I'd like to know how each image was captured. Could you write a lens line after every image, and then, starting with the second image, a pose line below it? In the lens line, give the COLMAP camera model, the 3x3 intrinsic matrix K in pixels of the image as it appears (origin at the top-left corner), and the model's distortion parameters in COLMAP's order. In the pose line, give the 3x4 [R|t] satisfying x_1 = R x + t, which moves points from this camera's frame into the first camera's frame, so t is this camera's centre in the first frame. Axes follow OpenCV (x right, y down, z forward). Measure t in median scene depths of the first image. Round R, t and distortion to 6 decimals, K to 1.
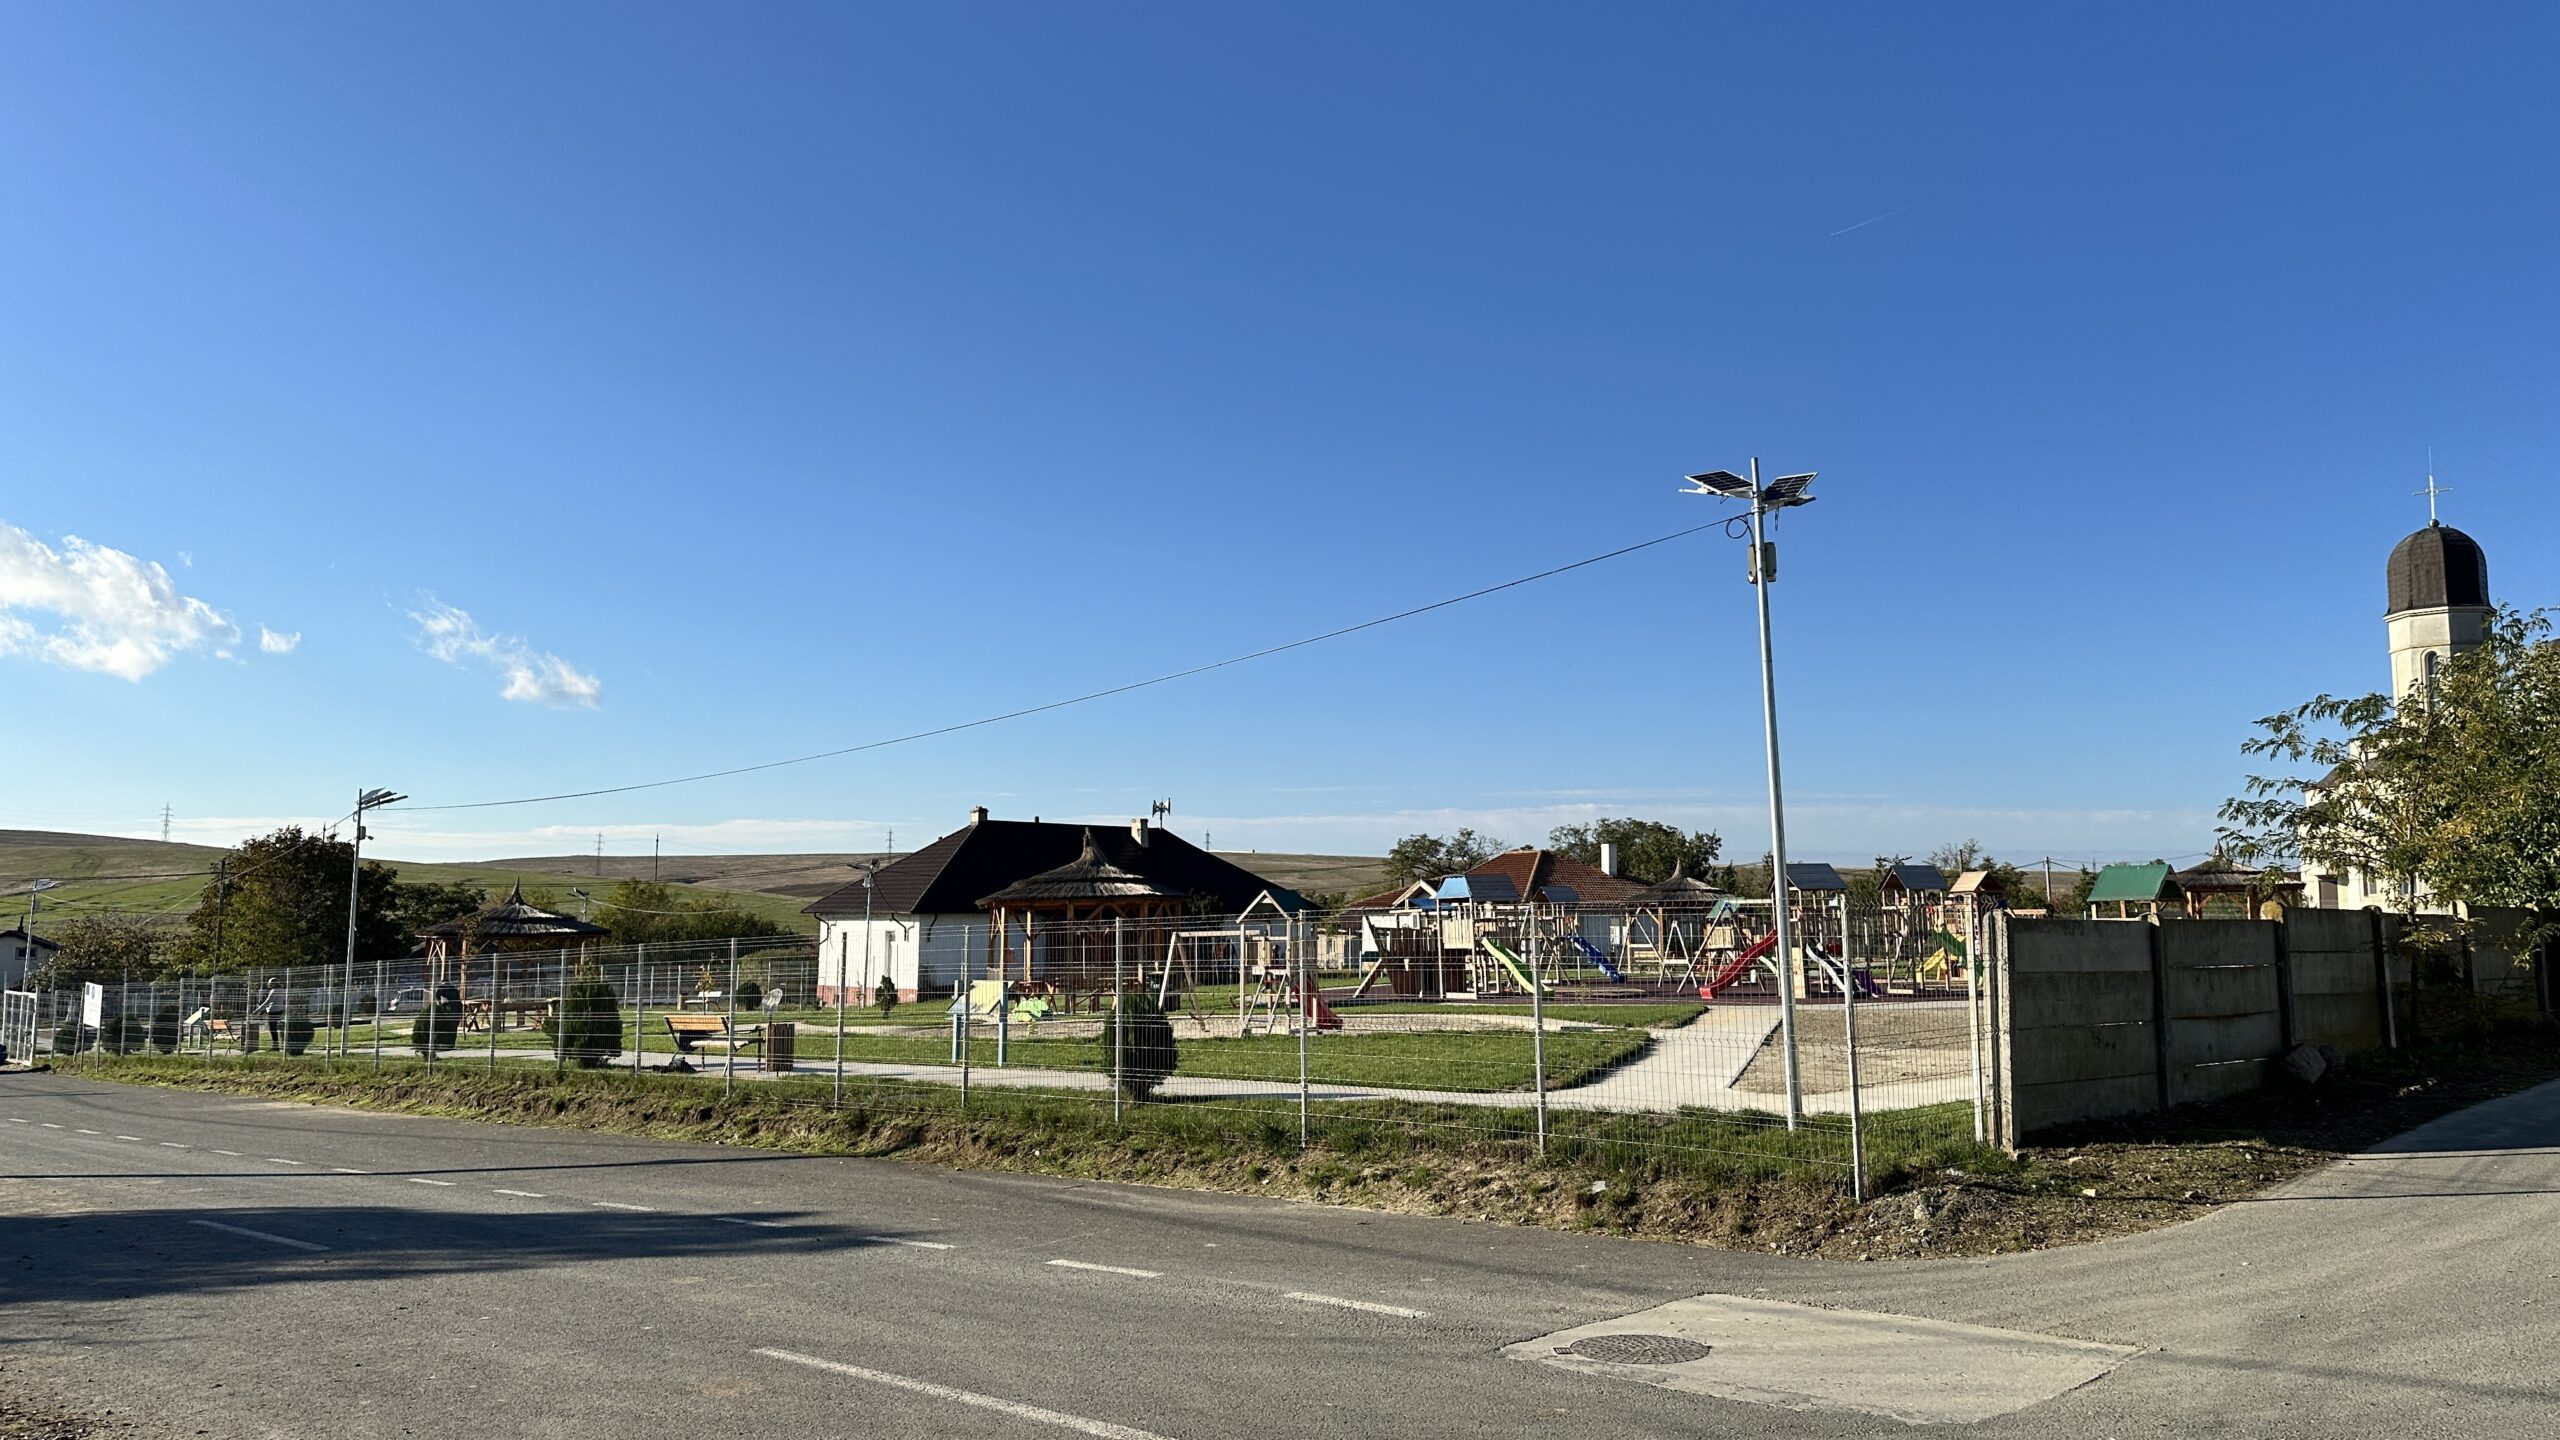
lens RADIAL K [[1792.7, 0, 1275.3], [0, 1792.7, 678.0], [0, 0, 1]] dist [0.067832, -0.080618]
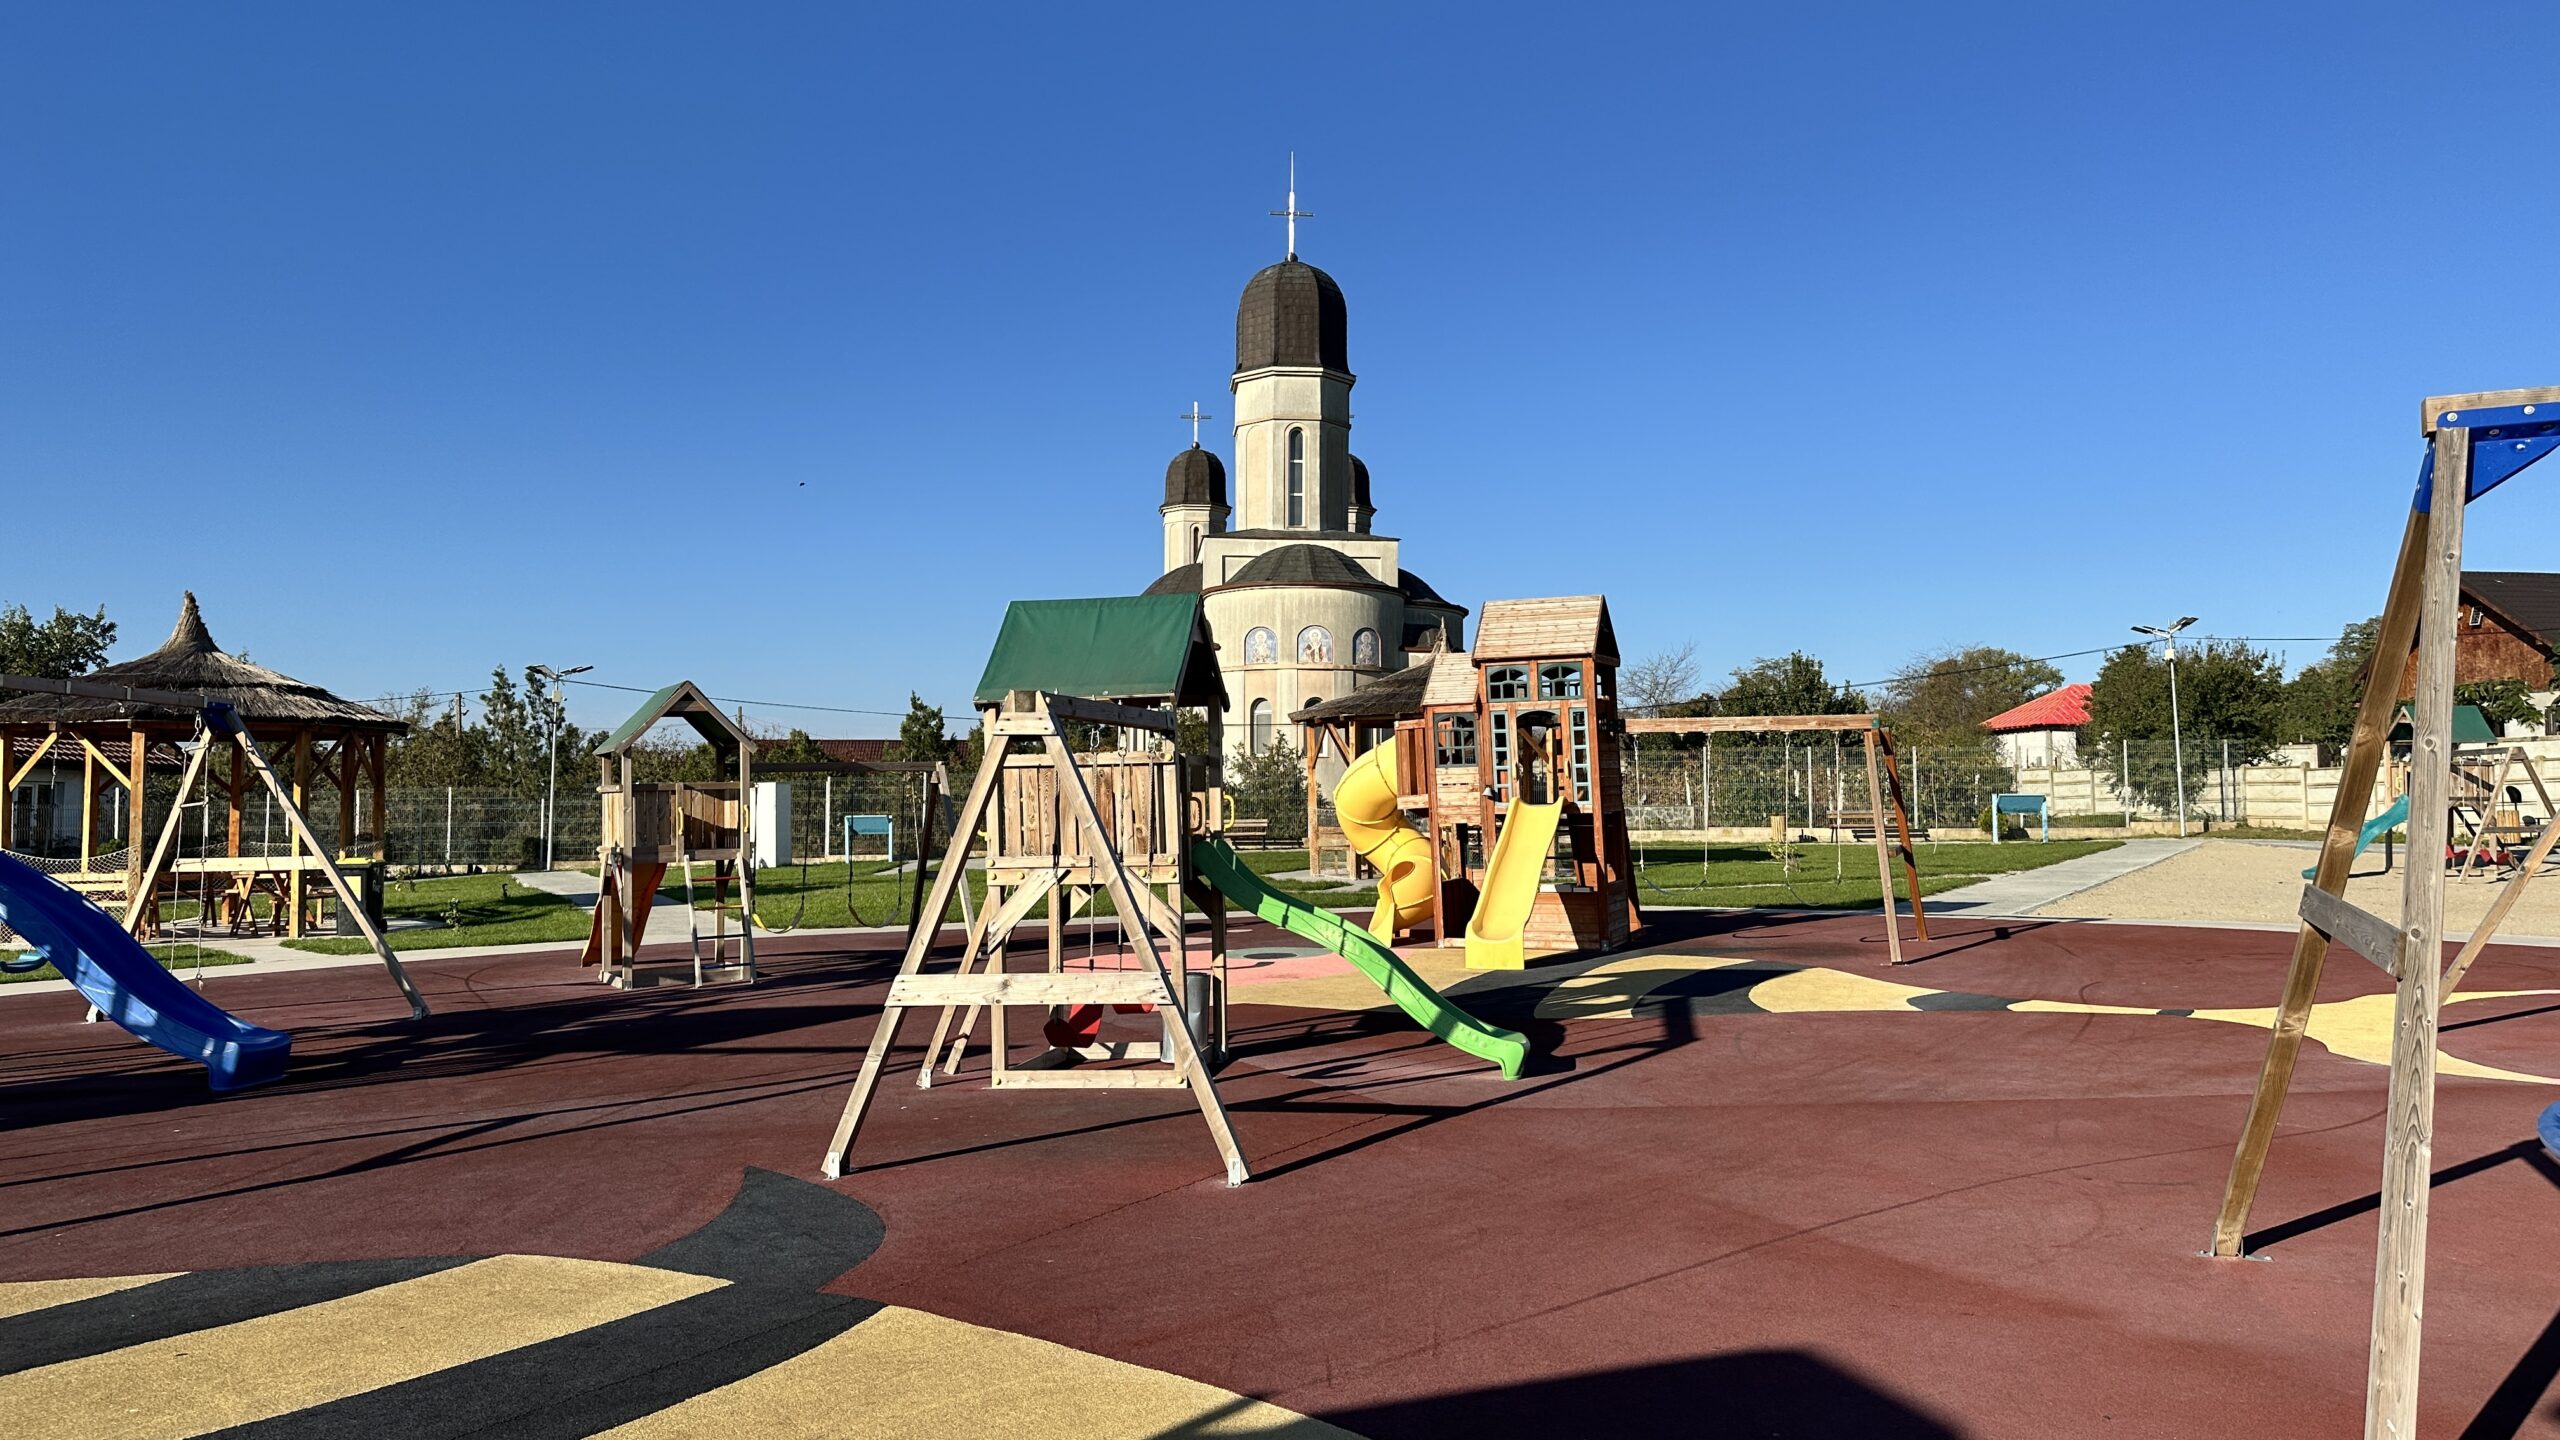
lens RADIAL K [[1792.7, 0, 1280.4], [0, 1792.7, 673.6], [0, 0, 1]] dist [0.067832, -0.080618]
pose [[0.622899, 0.057602, 0.780179, 0.095704], [-0.100981, 0.994863, 0.007172, 0.100037], [-0.775758, -0.083250, 0.625515, 0.686586]]
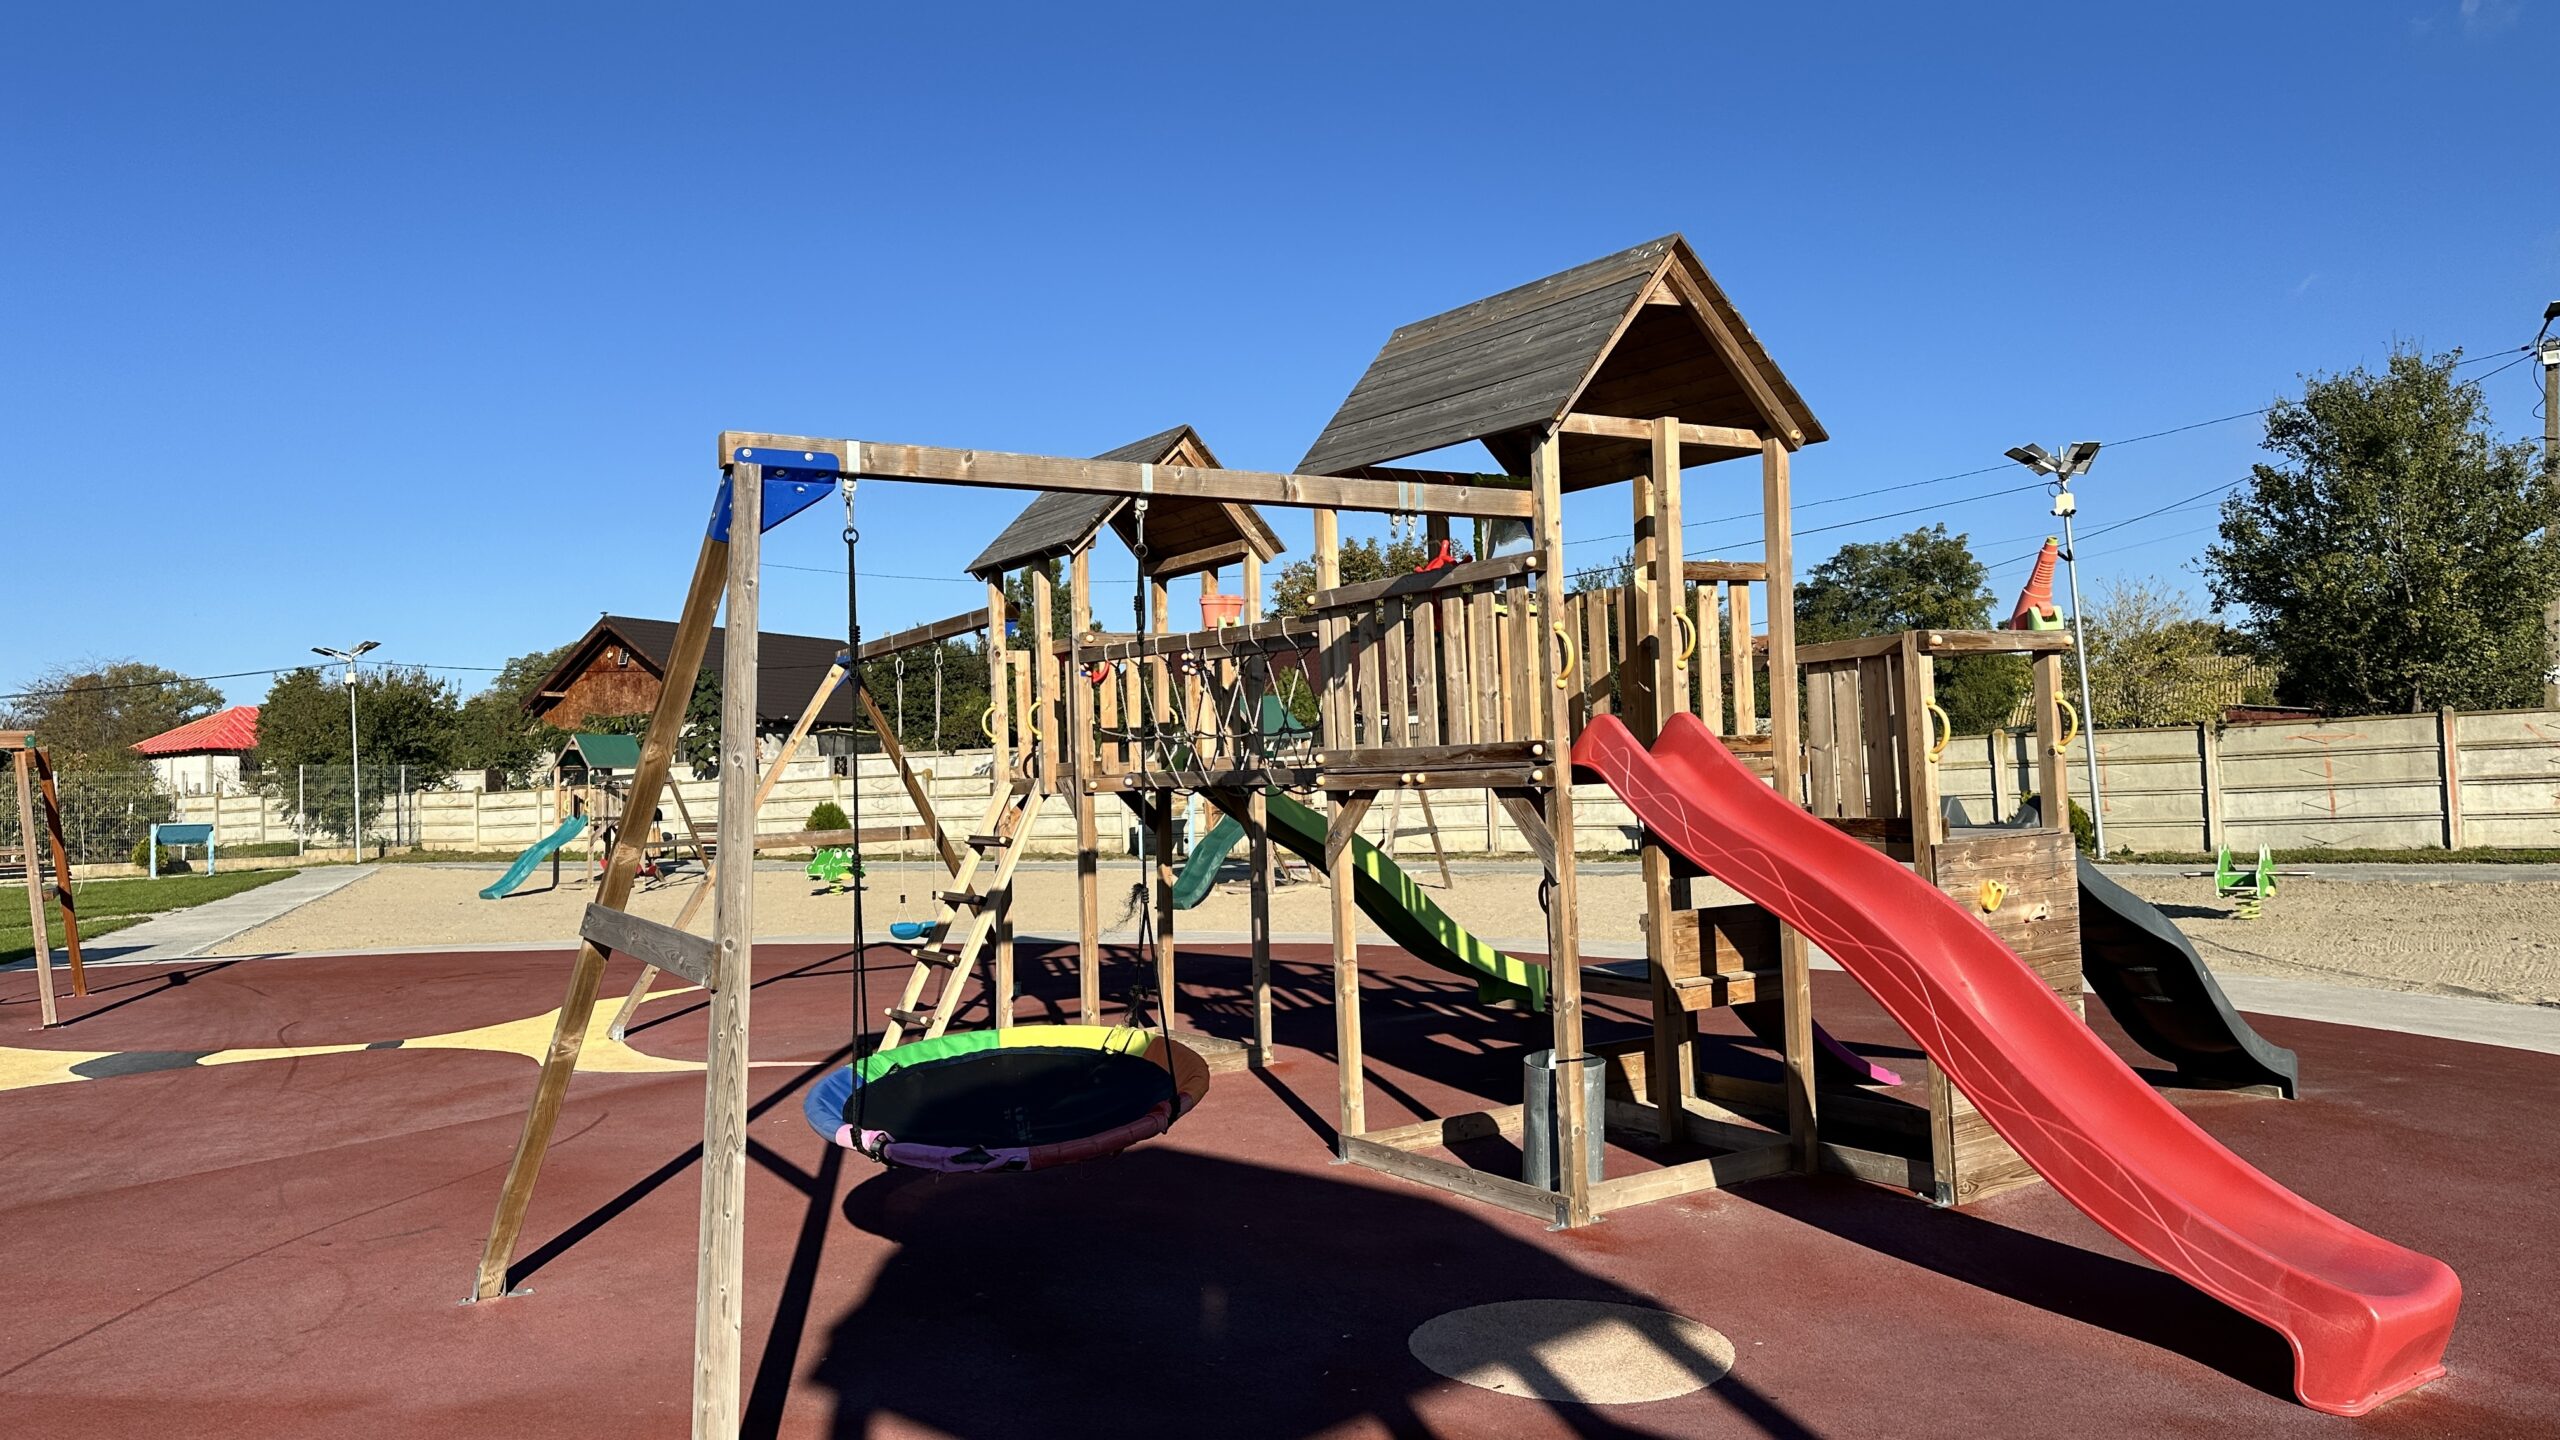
lens RADIAL K [[1792.7, 0, 1262.0], [0, 1792.7, 708.1], [0, 0, 1]] dist [0.067832, -0.080618]
pose [[-0.253289, 0.061150, 0.965456, 0.102257], [-0.100275, 0.990965, -0.089073, 0.100884], [-0.962180, -0.119372, -0.244868, 0.692719]]
